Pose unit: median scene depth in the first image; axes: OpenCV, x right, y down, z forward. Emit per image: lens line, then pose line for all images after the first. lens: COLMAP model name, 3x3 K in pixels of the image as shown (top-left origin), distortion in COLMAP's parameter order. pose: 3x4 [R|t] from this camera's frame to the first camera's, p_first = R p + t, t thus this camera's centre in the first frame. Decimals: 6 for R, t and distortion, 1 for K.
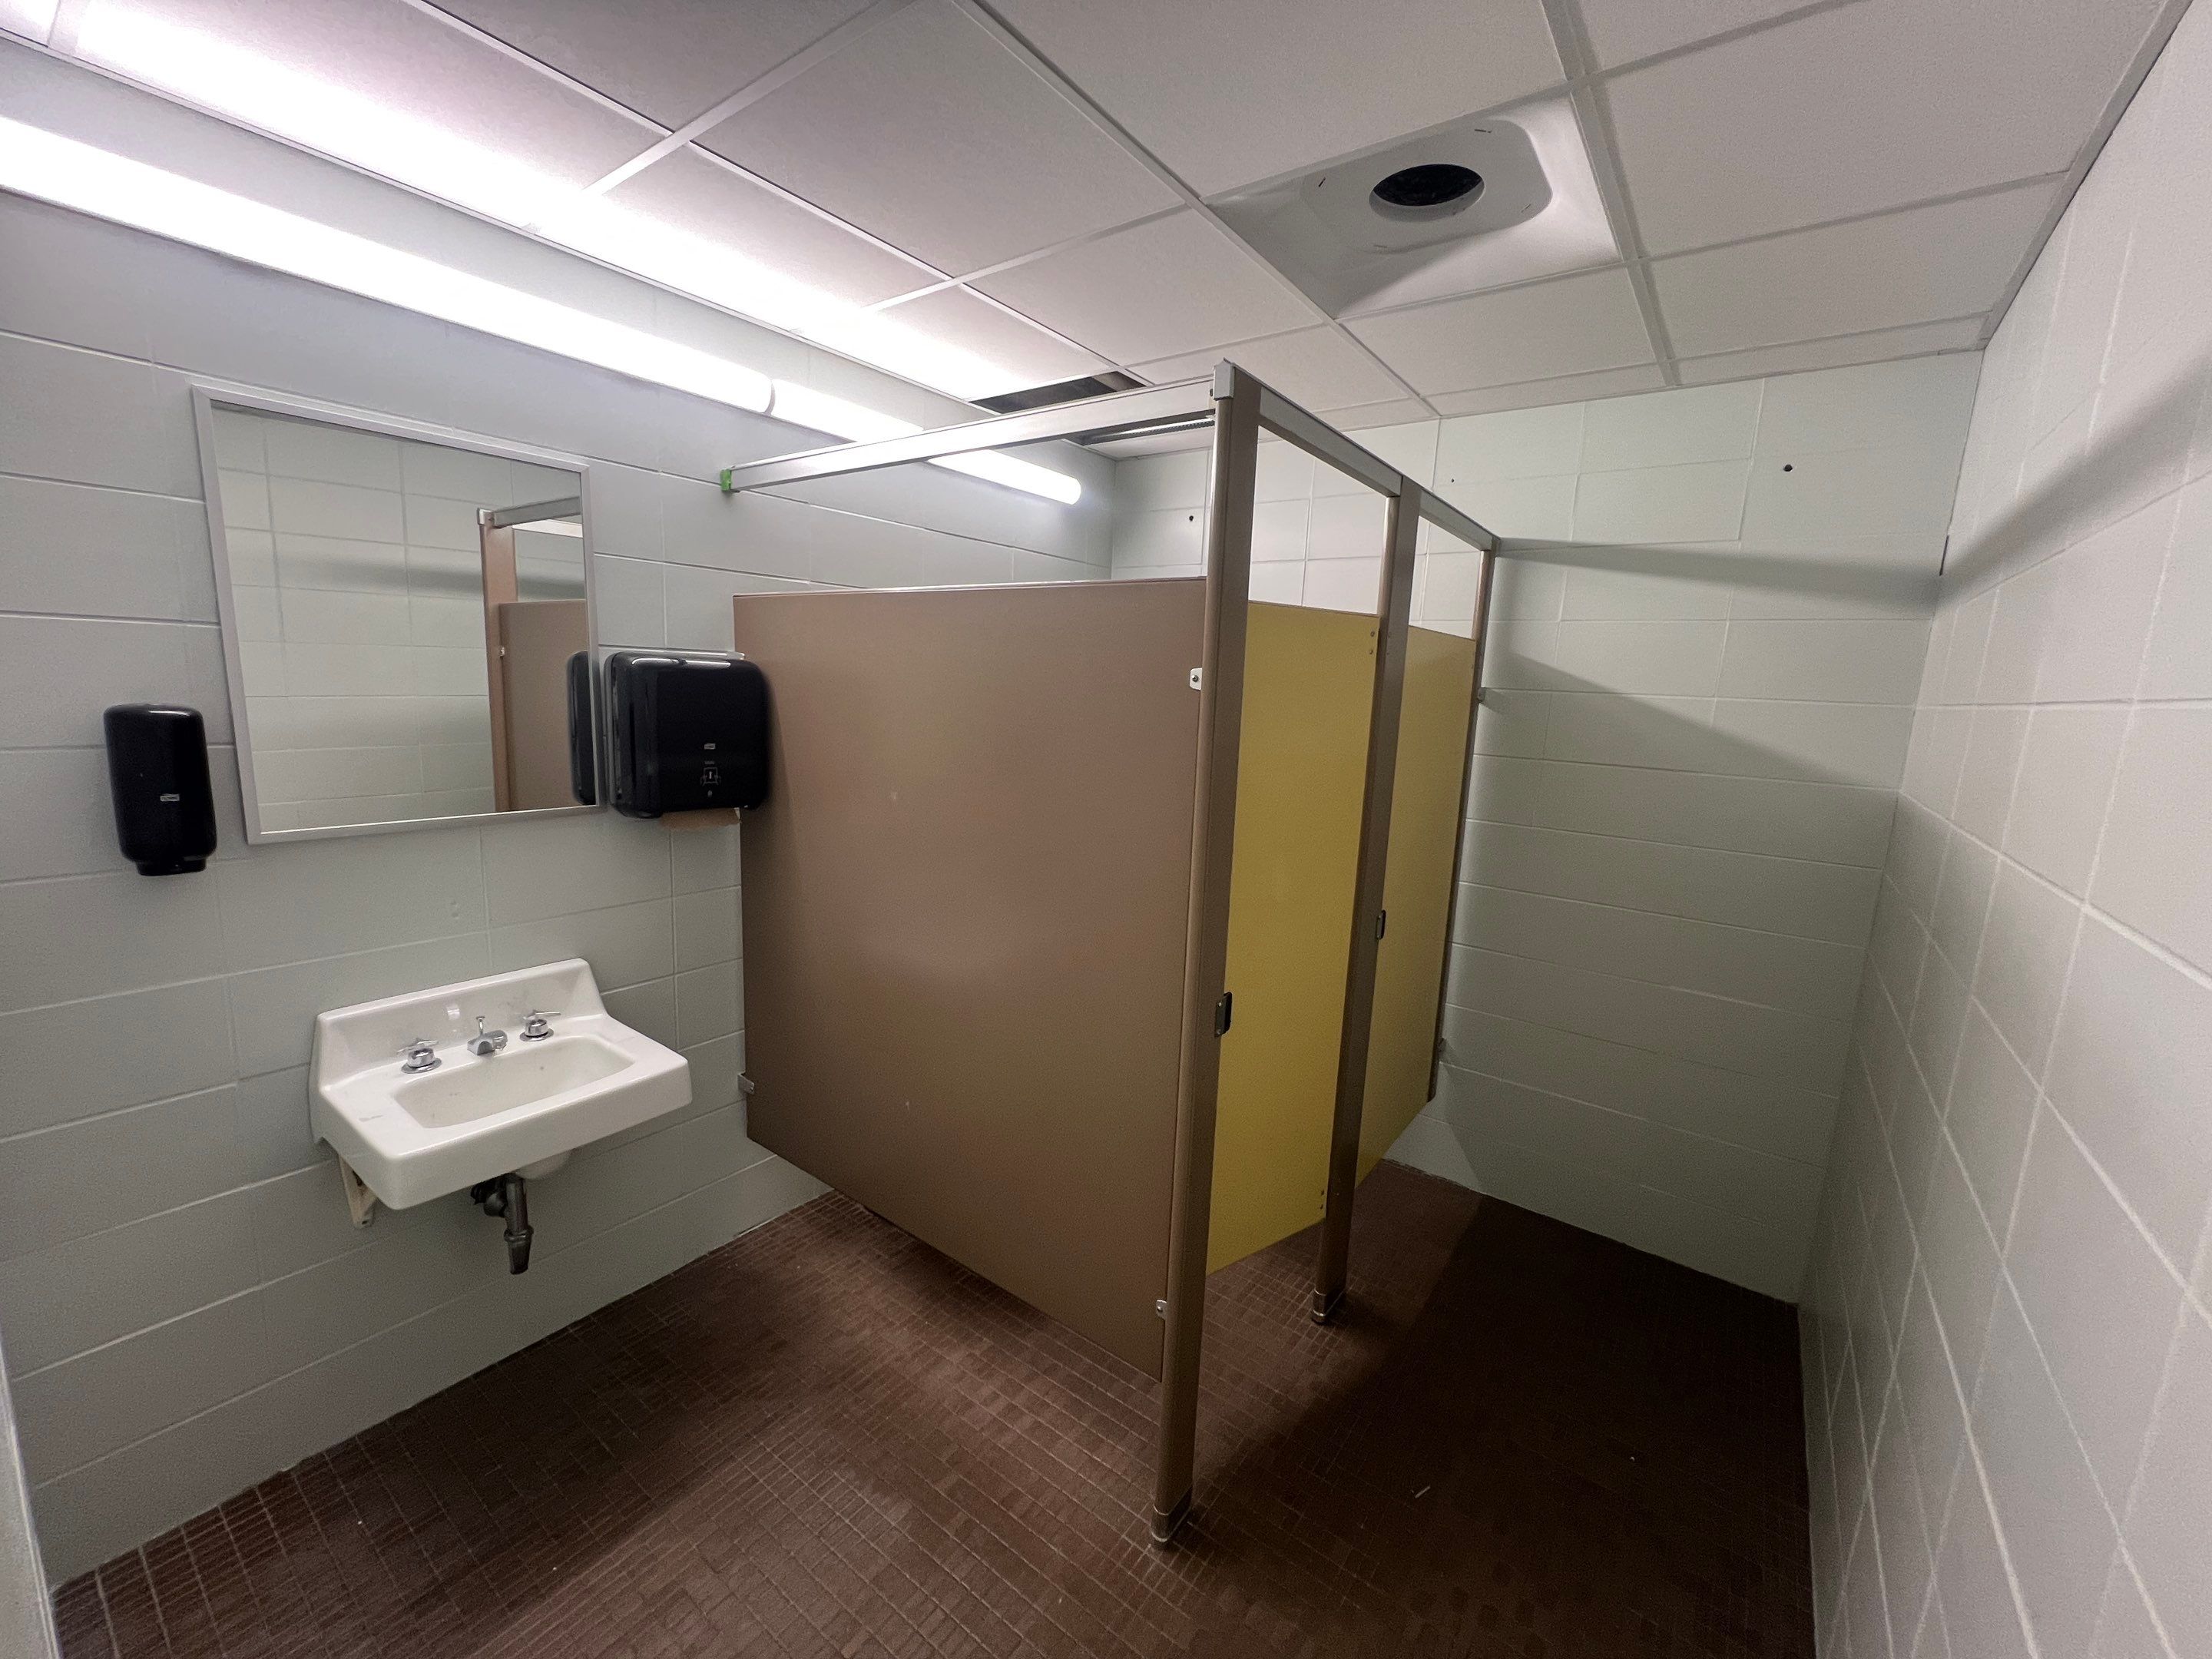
lens RADIAL K [[885.0, 0, 1103.0], [0, 885.0, 829.5], [0, 0, 1]] dist [-0.001789, 0.000371]
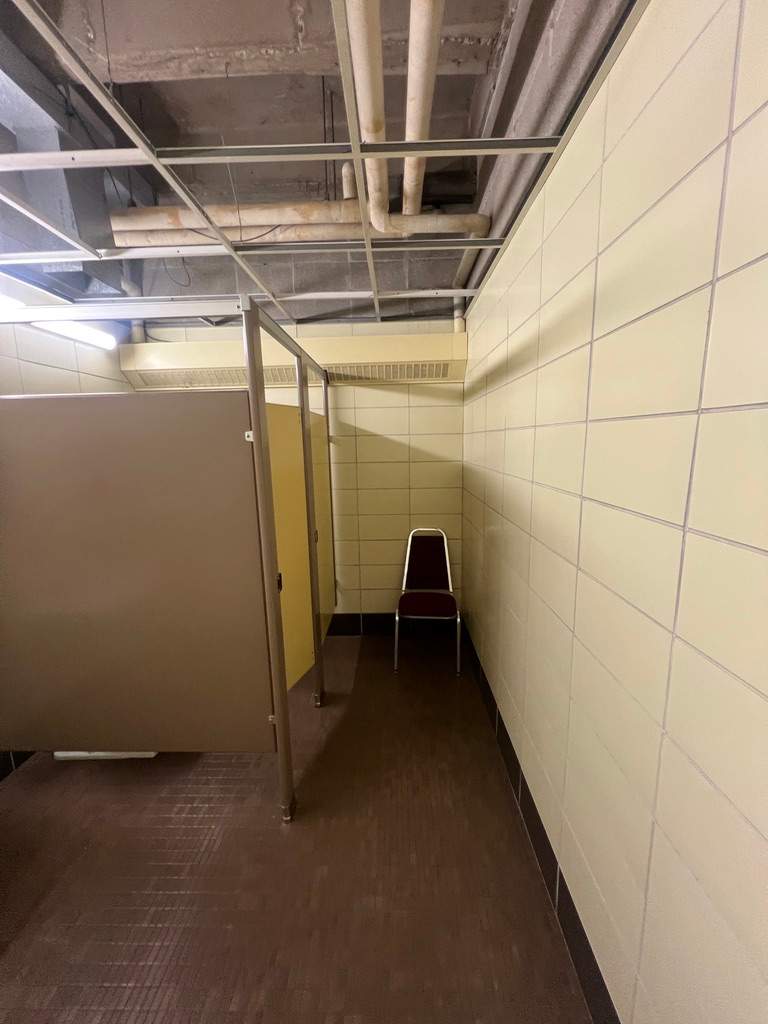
lens RADIAL K [[408.9, 0, 382.2], [0, 408.9, 512.5], [0, 0, 1]] dist [-0.002211, 0.000367]
pose [[0.817704, -0.159807, 0.553012, -0.162369], [0.152590, 0.986500, 0.059448, 0.006442], [-0.555047, 0.035774, 0.831050, -0.023975]]
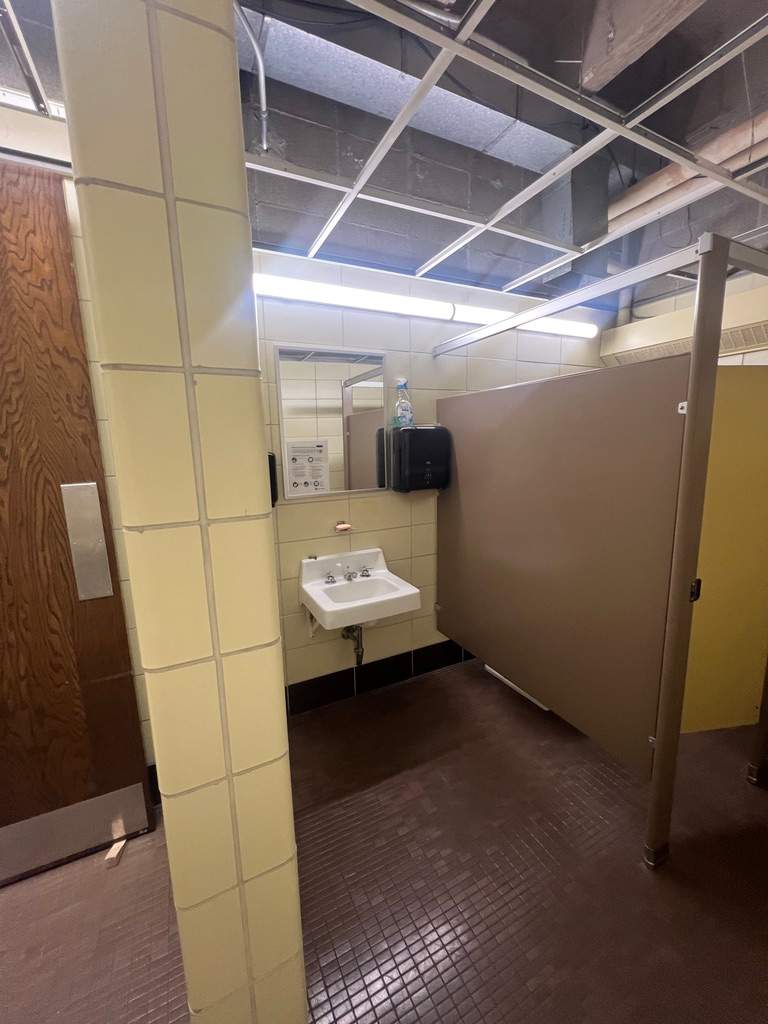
lens RADIAL K [[409.4, 0, 381.0], [0, 409.4, 513.3], [0, 0, 1]] dist [-0.002062, 0.000261]
pose [[0.887283, 0.012583, -0.461054, -0.044292], [-0.012101, 0.999919, 0.004002, 0.042678], [0.461067, 0.002028, 0.887363, -0.048663]]
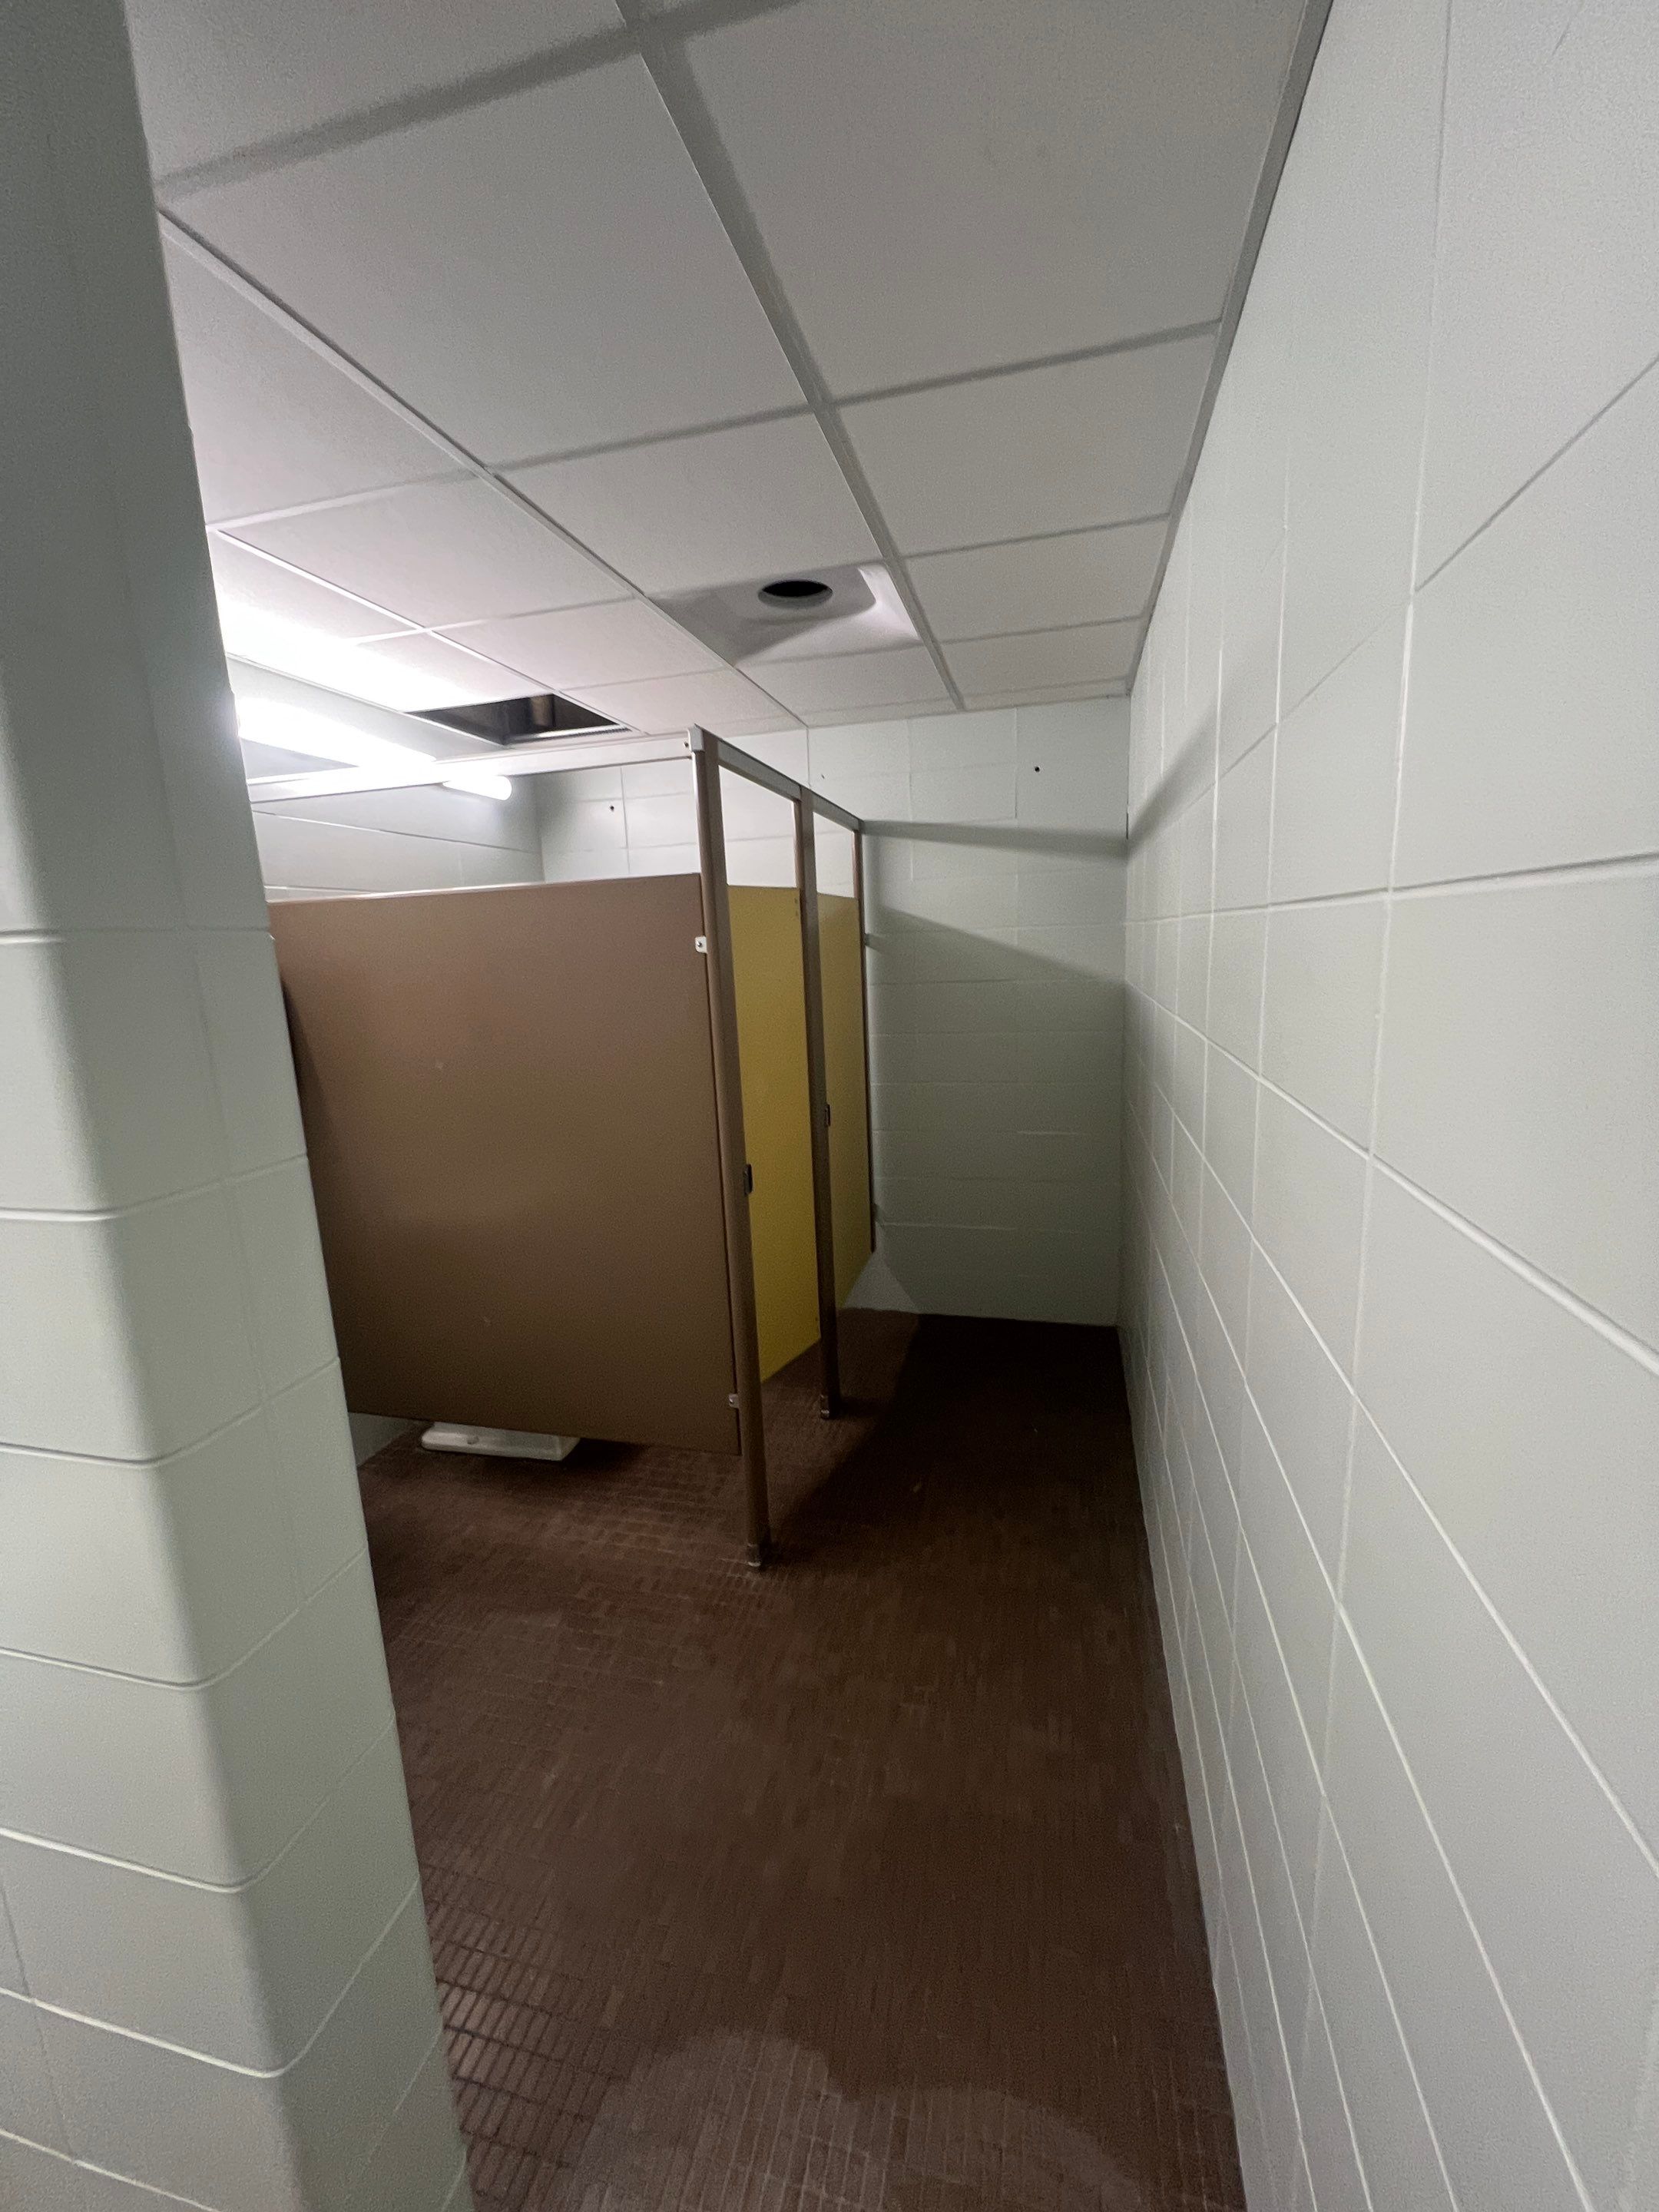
lens RADIAL K [[885.0, 0, 818.7], [0, 885.0, 1110.1], [0, 0, 1]] dist [-0.001789, 0.000371]
pose [[0.925829, -0.151132, 0.346410, -0.186301], [0.144289, 0.988483, 0.045625, 0.041067], [-0.349316, 0.007742, 0.936973, -0.293100]]
